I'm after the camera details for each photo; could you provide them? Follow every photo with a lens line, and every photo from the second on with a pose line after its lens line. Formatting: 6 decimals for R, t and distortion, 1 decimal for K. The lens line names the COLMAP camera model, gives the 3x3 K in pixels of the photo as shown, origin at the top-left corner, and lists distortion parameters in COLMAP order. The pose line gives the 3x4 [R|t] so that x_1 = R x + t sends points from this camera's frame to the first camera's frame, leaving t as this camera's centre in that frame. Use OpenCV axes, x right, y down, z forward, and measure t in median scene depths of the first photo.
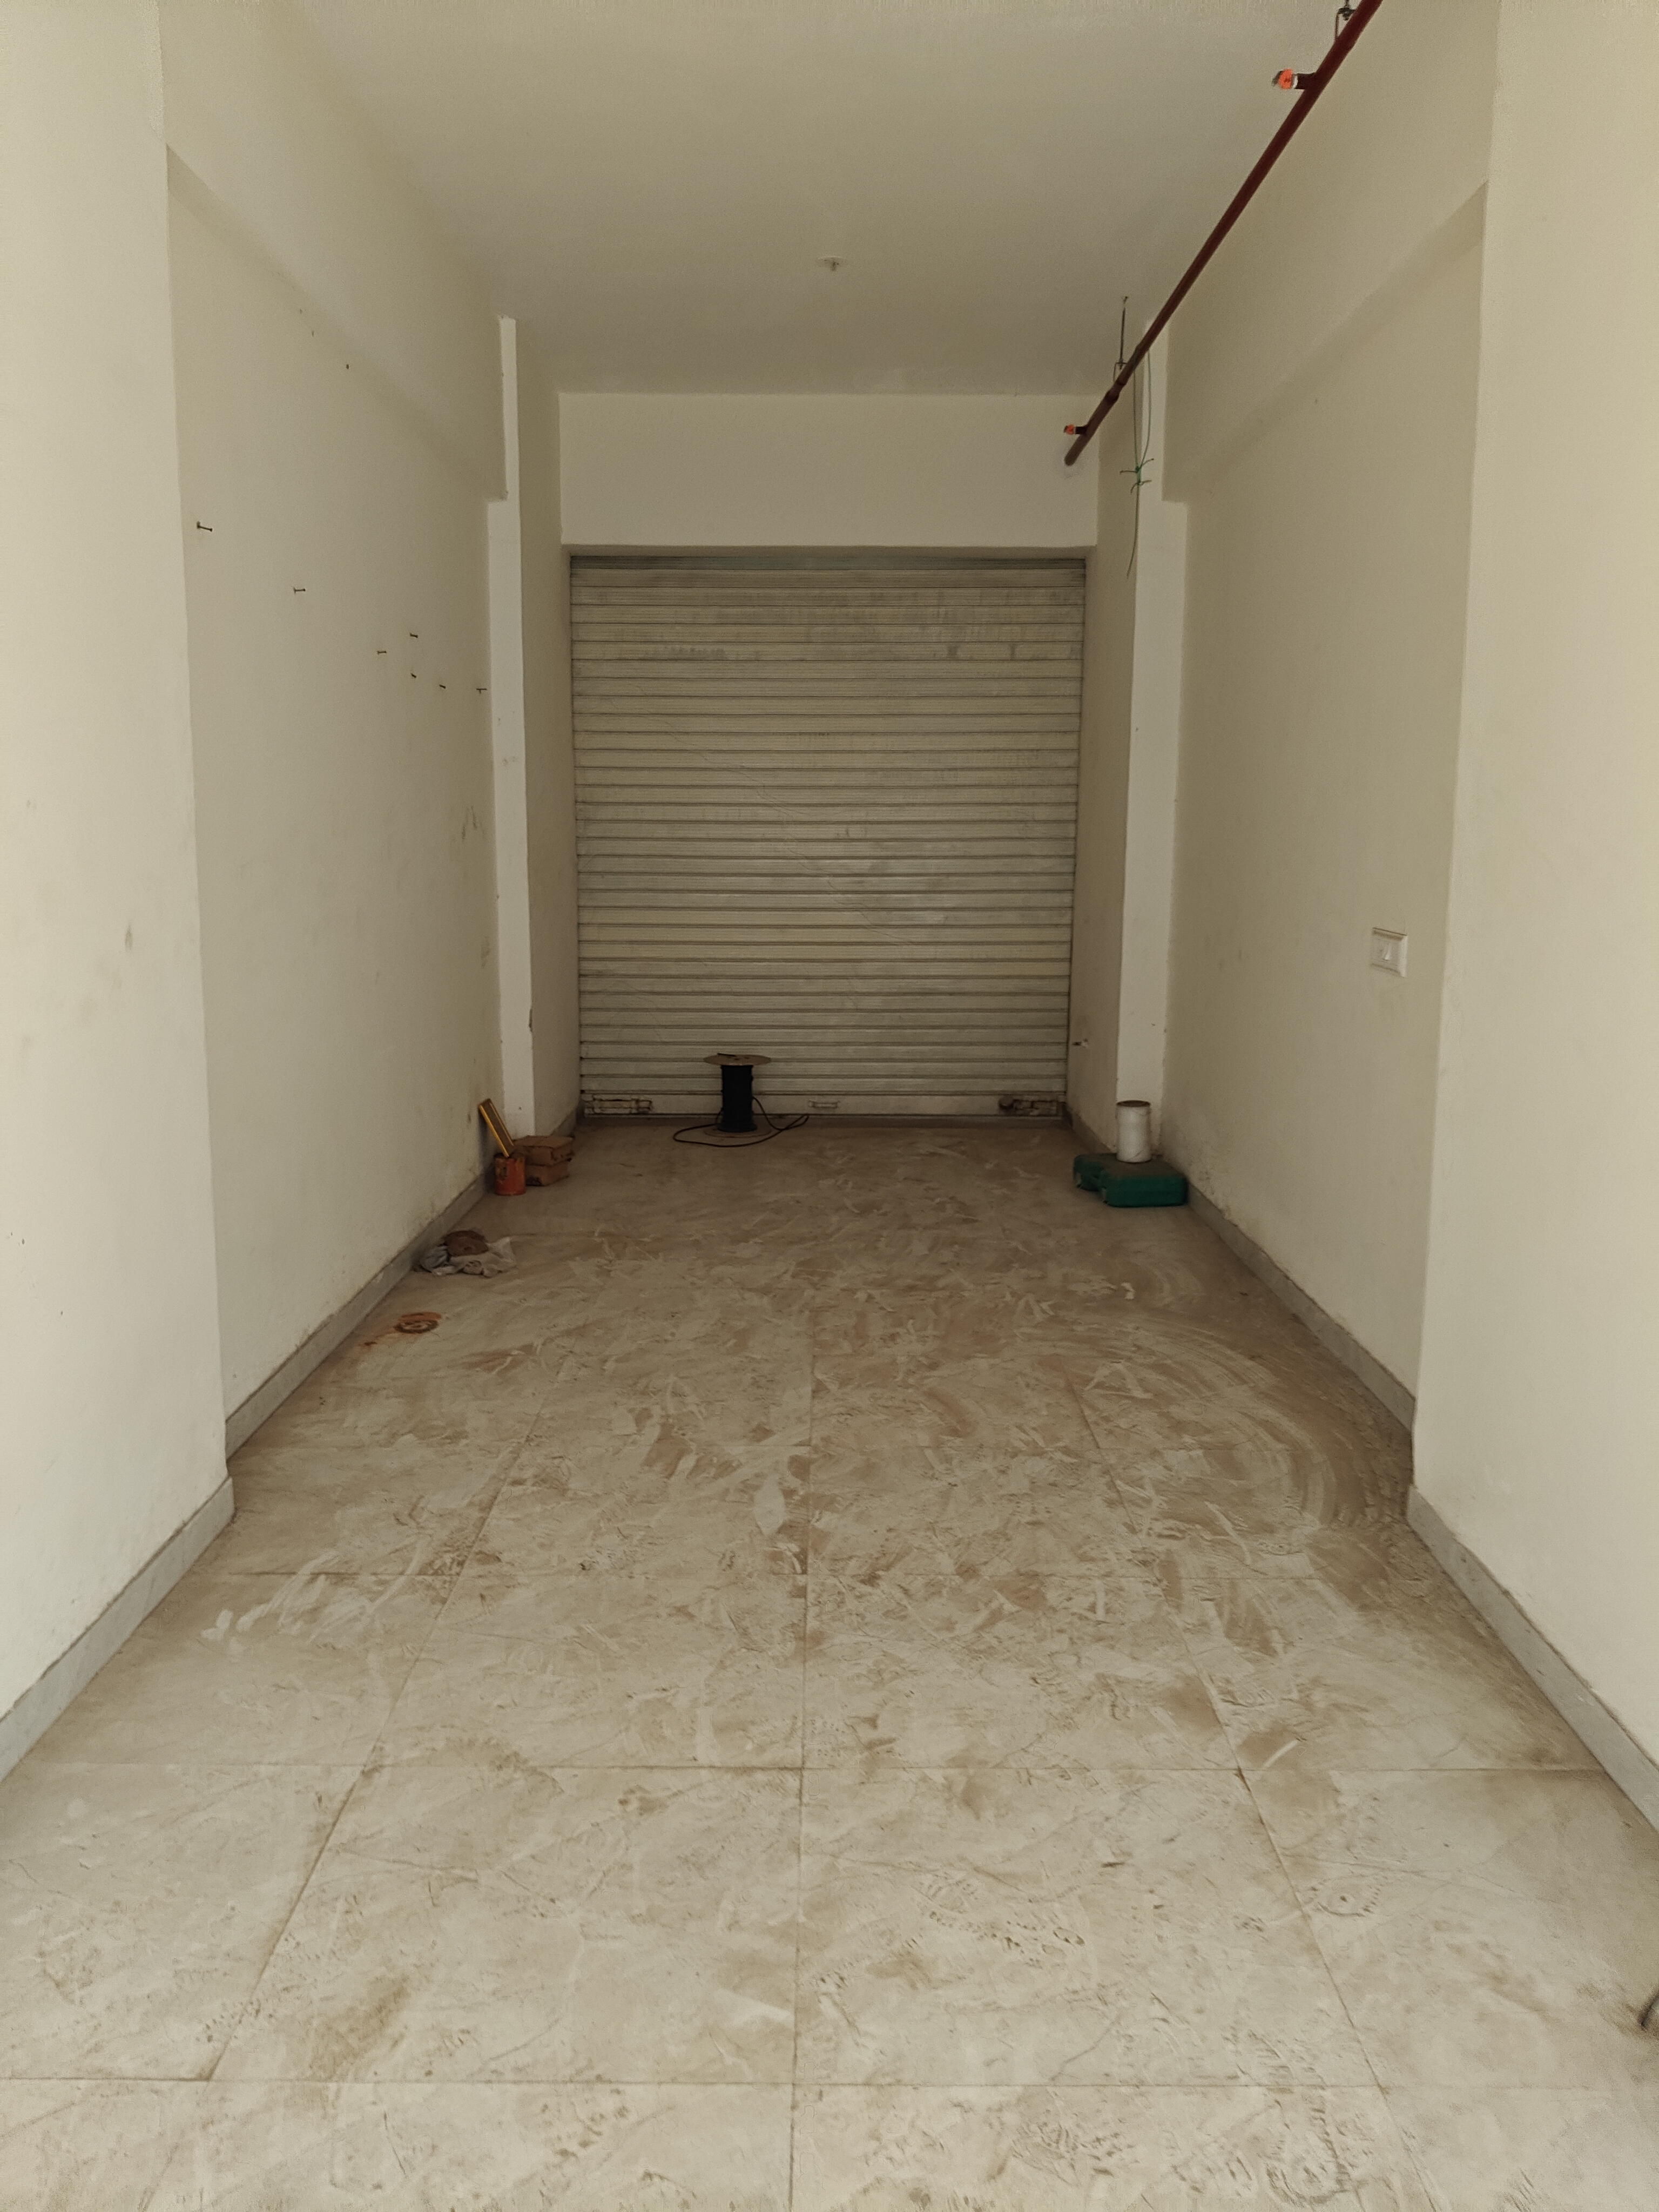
lens RADIAL K [[1670.4, 0, 829.5], [0, 1670.4, 1106.0], [0, 0, 1]] dist [0.008605, -0.137974]
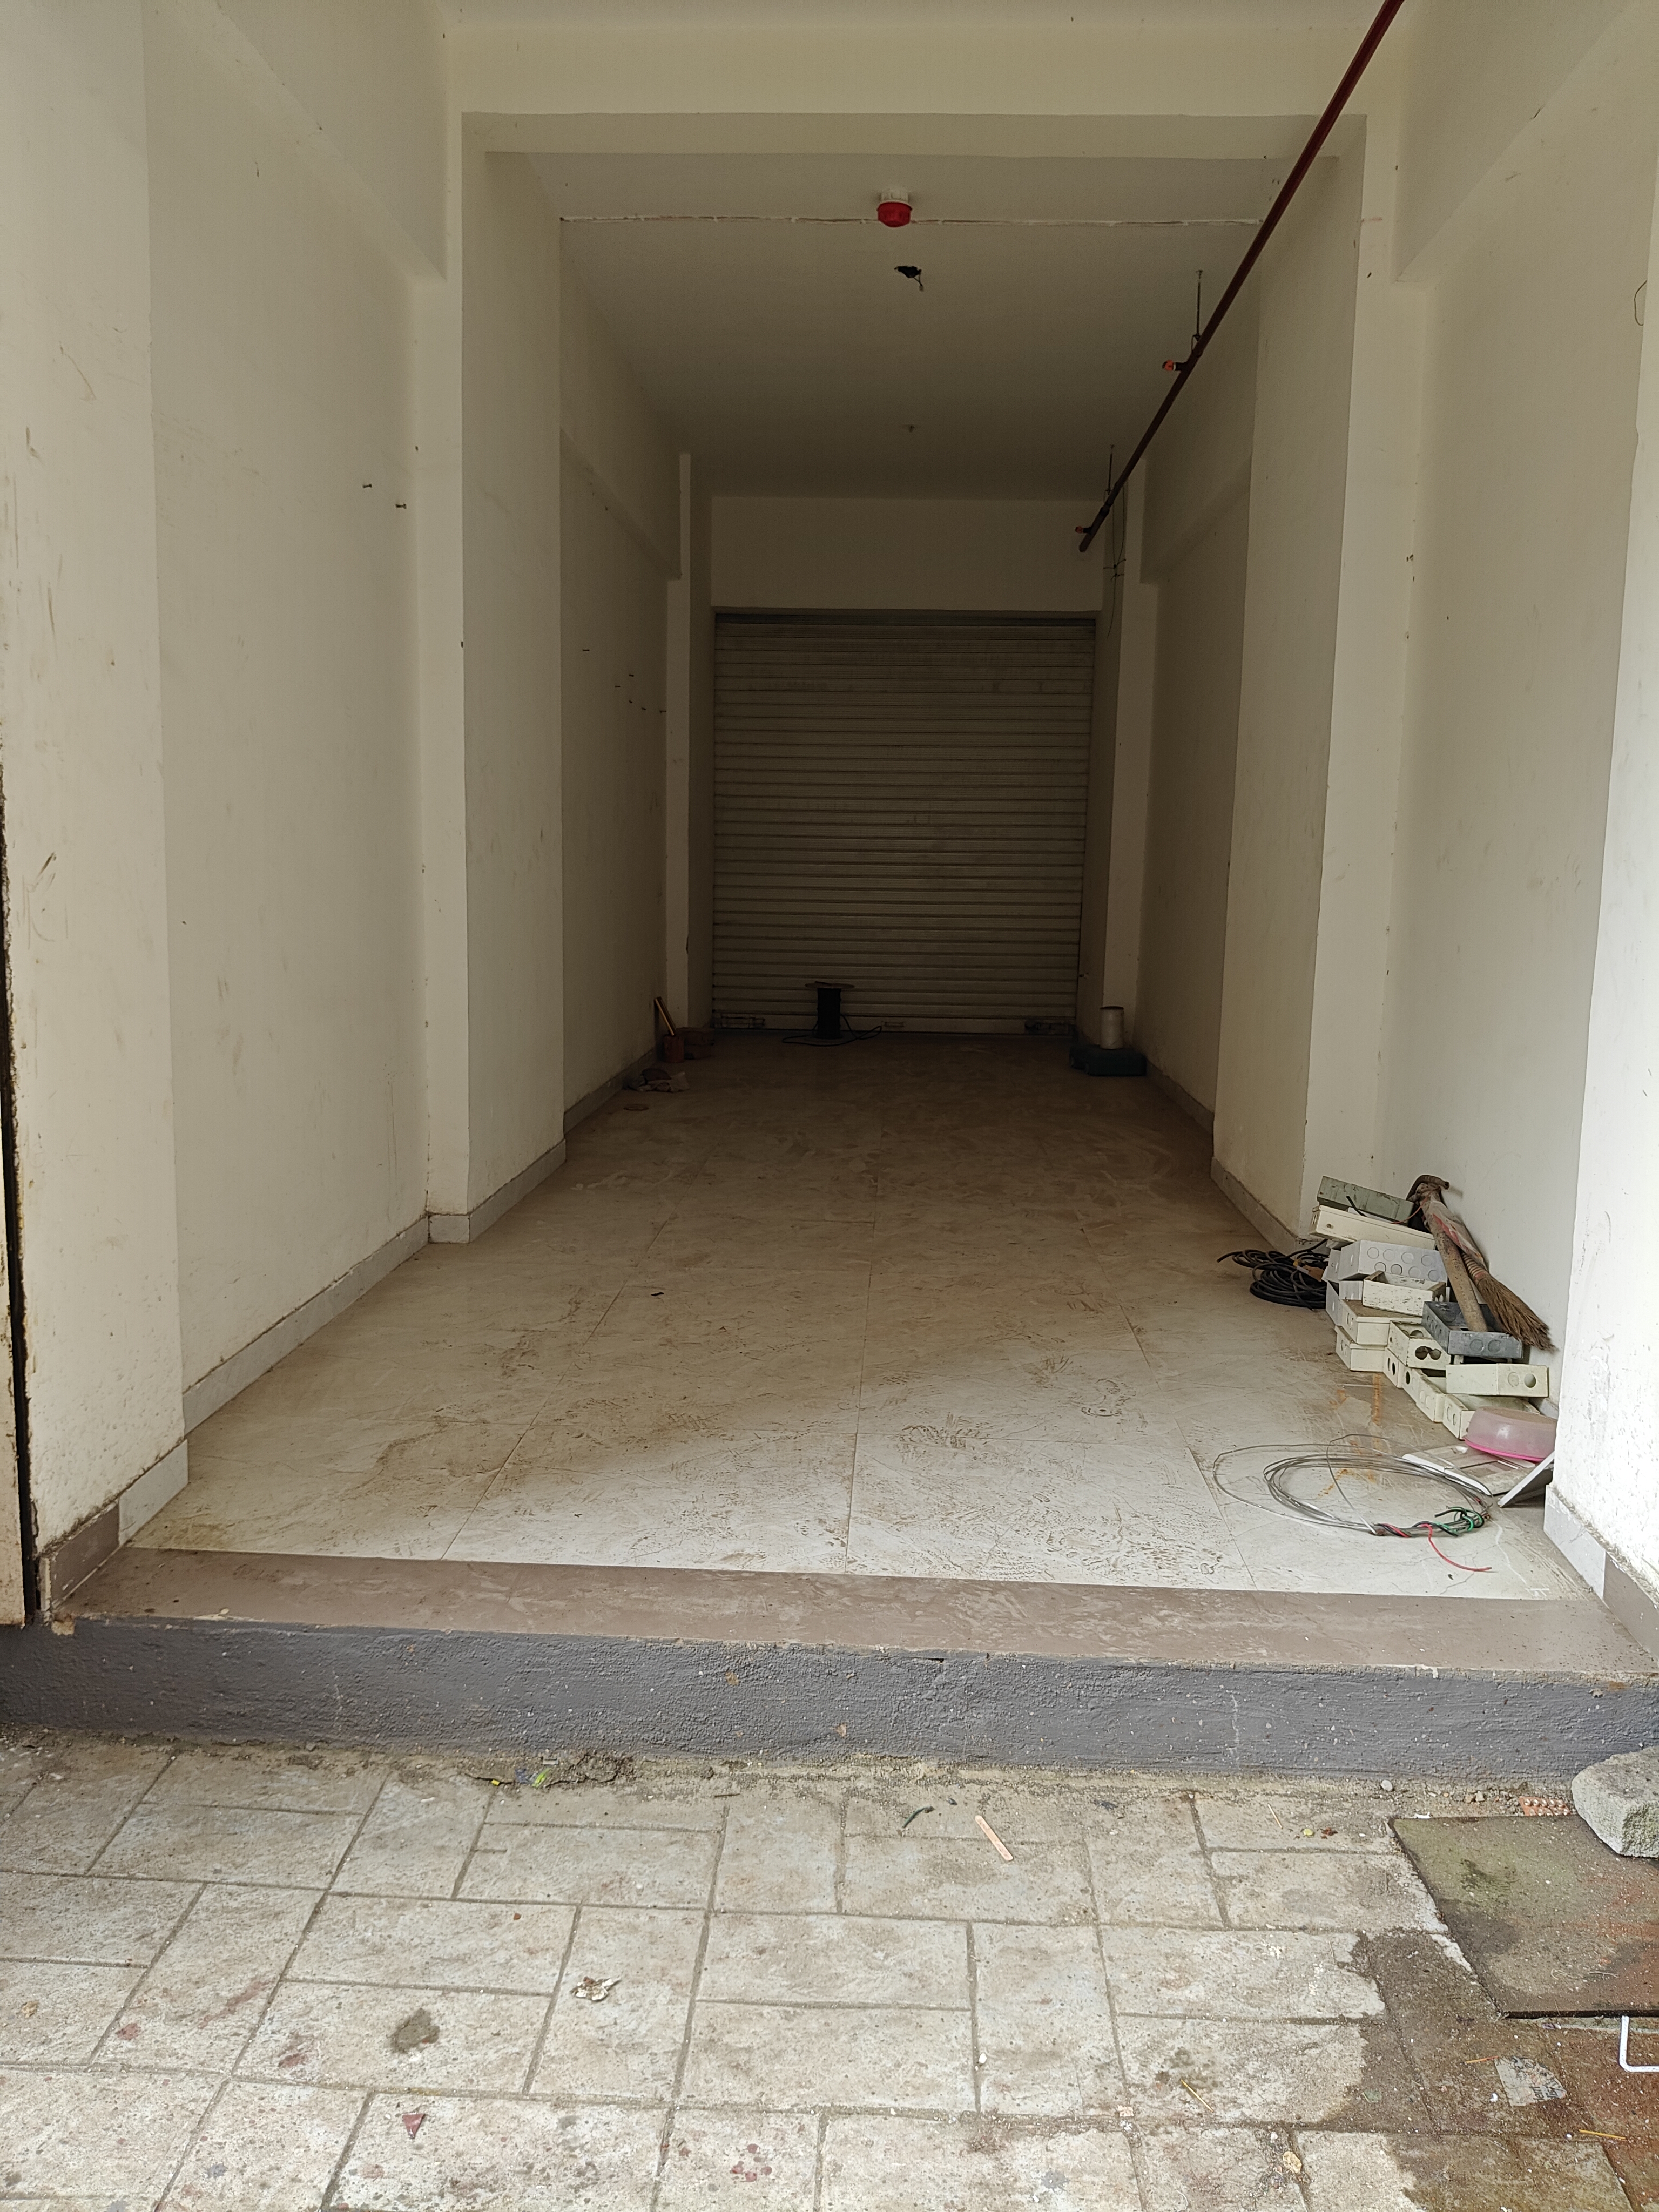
lens RADIAL K [[1668.5, 0, 831.1], [0, 1668.5, 1098.3], [0, 0, 1]] dist [0.077166, -0.160389]
pose [[0.998900, 0.020831, -0.042014, 0.010635], [-0.021540, 0.999632, -0.016501, 0.204270], [0.041655, 0.017388, 0.998981, -0.840166]]
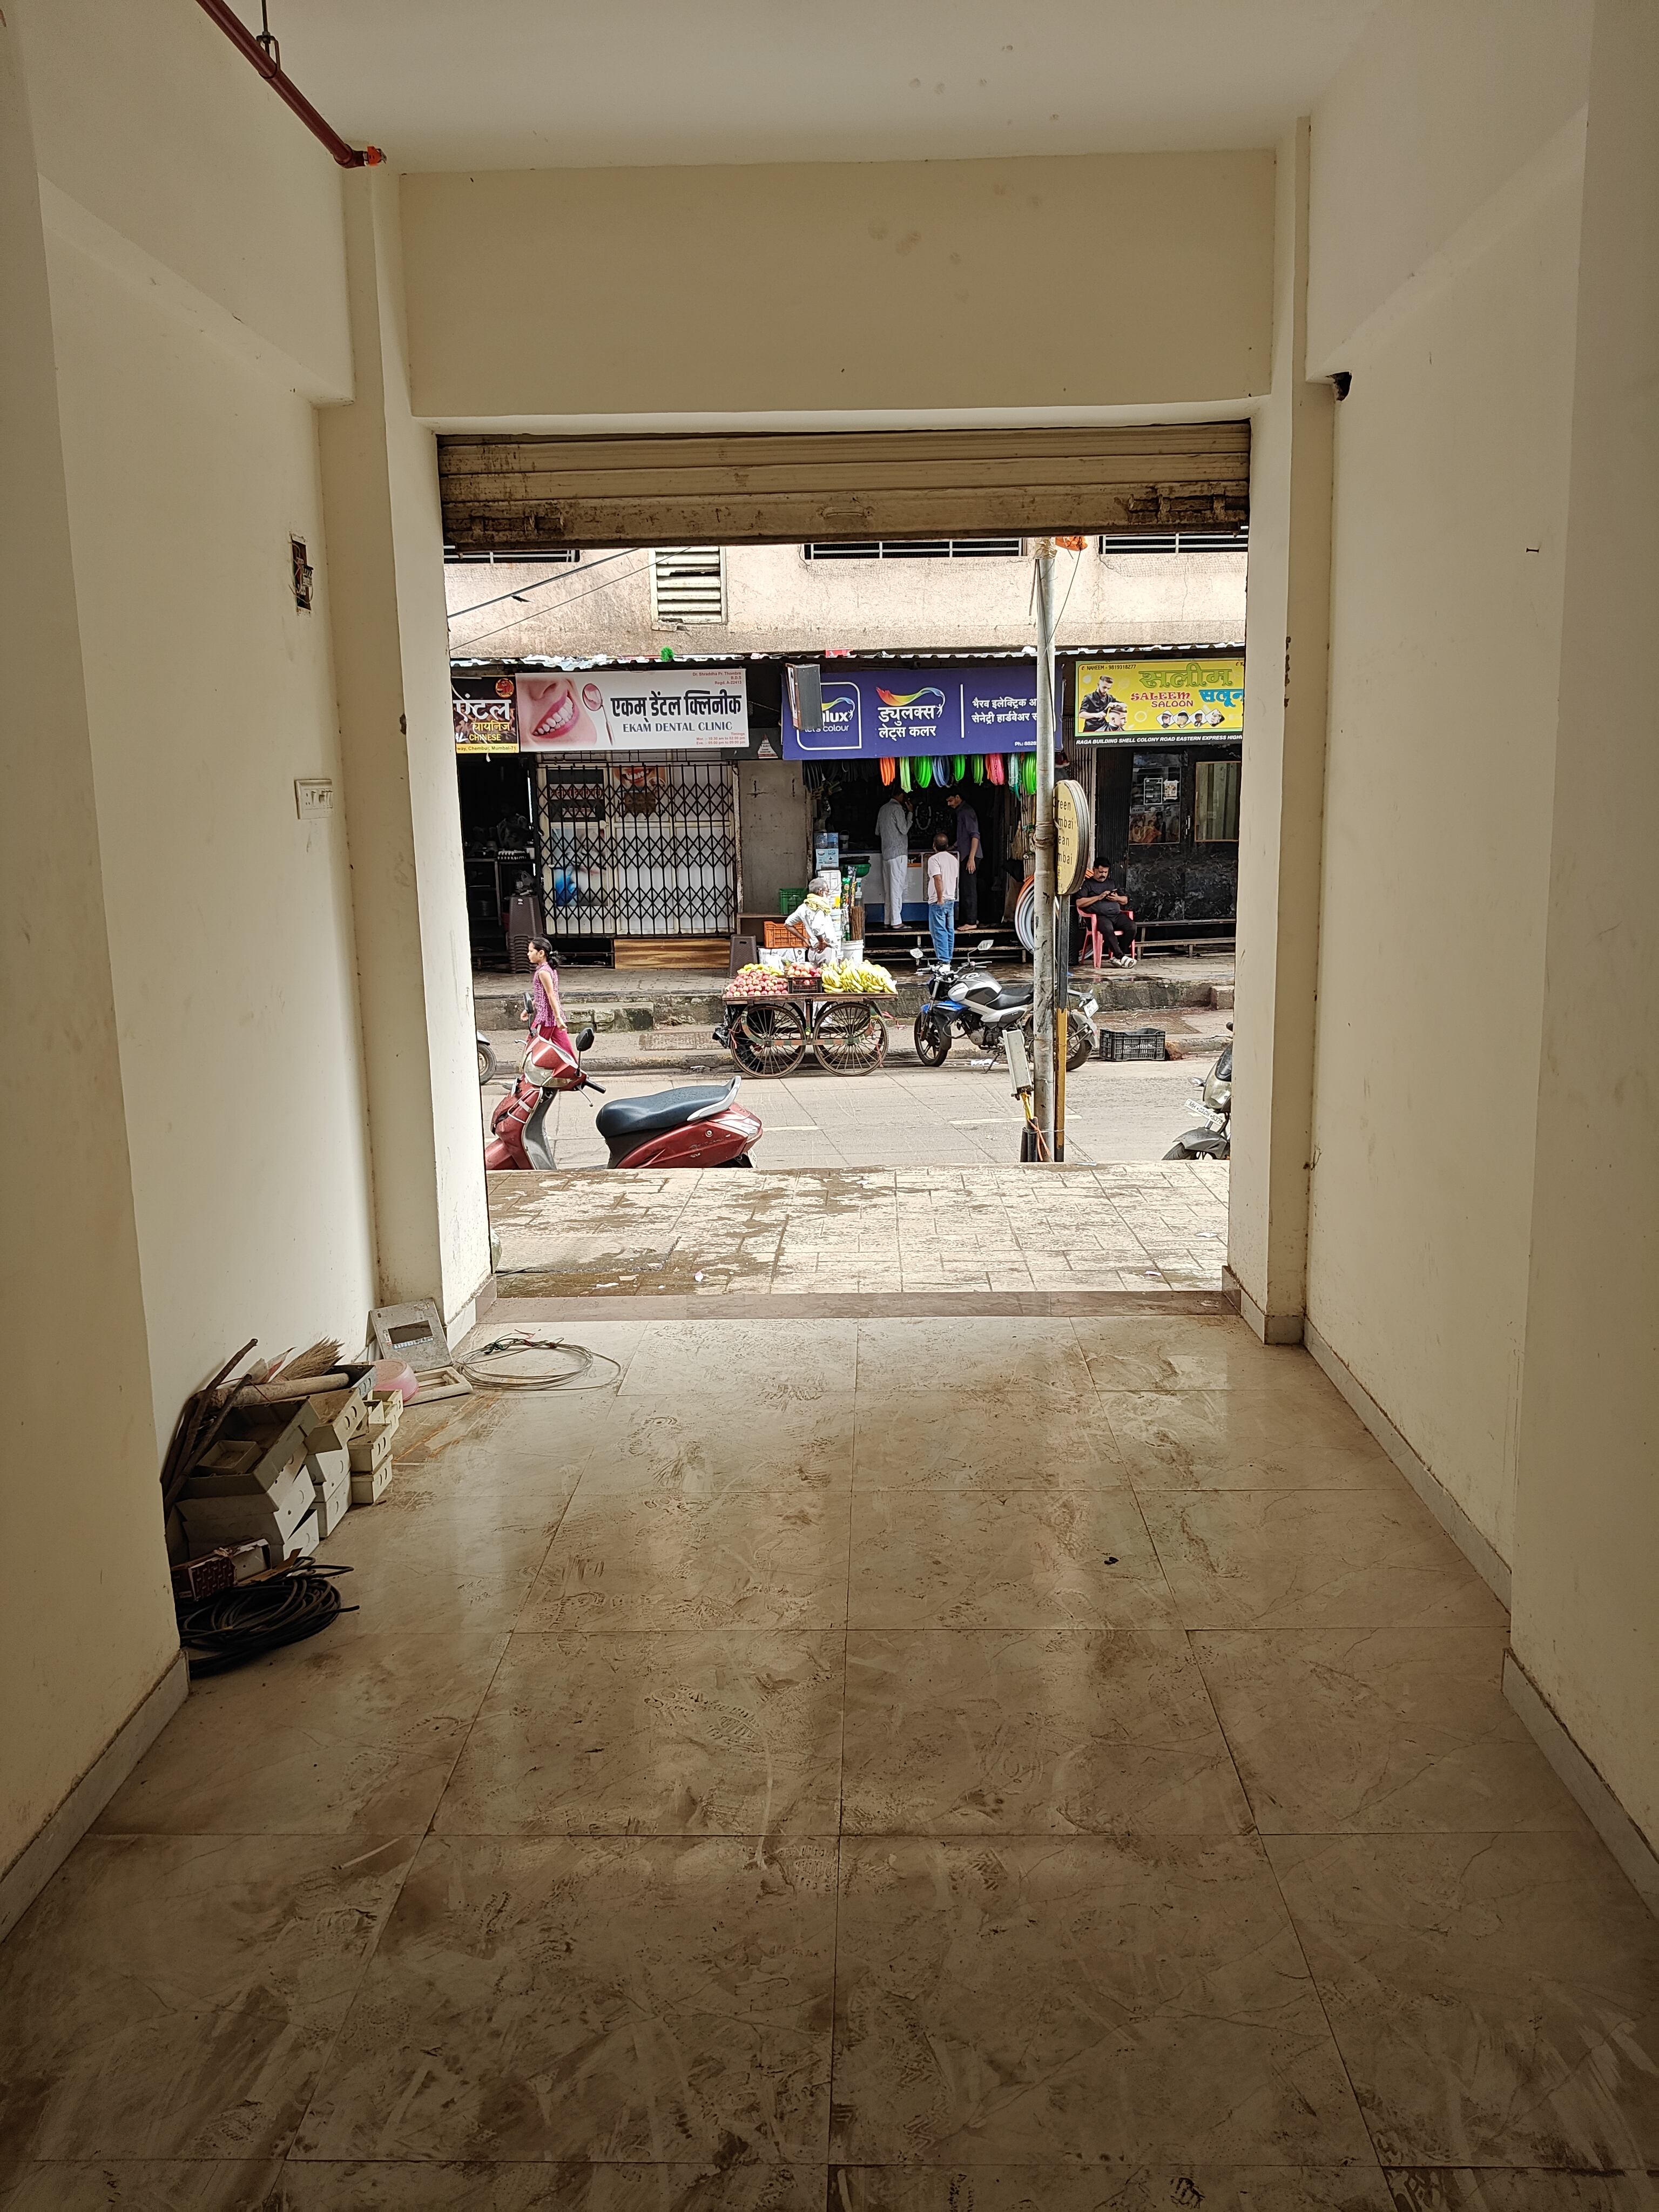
lens RADIAL K [[1668.5, 0, 831.1], [0, 1668.5, 1098.3], [0, 0, 1]] dist [0.077166, -0.160389]
pose [[-0.999517, 0.009469, 0.029585, -0.034598], [0.018720, 0.943651, 0.330412, -0.290072], [-0.024789, 0.330806, -0.943373, 1.368803]]
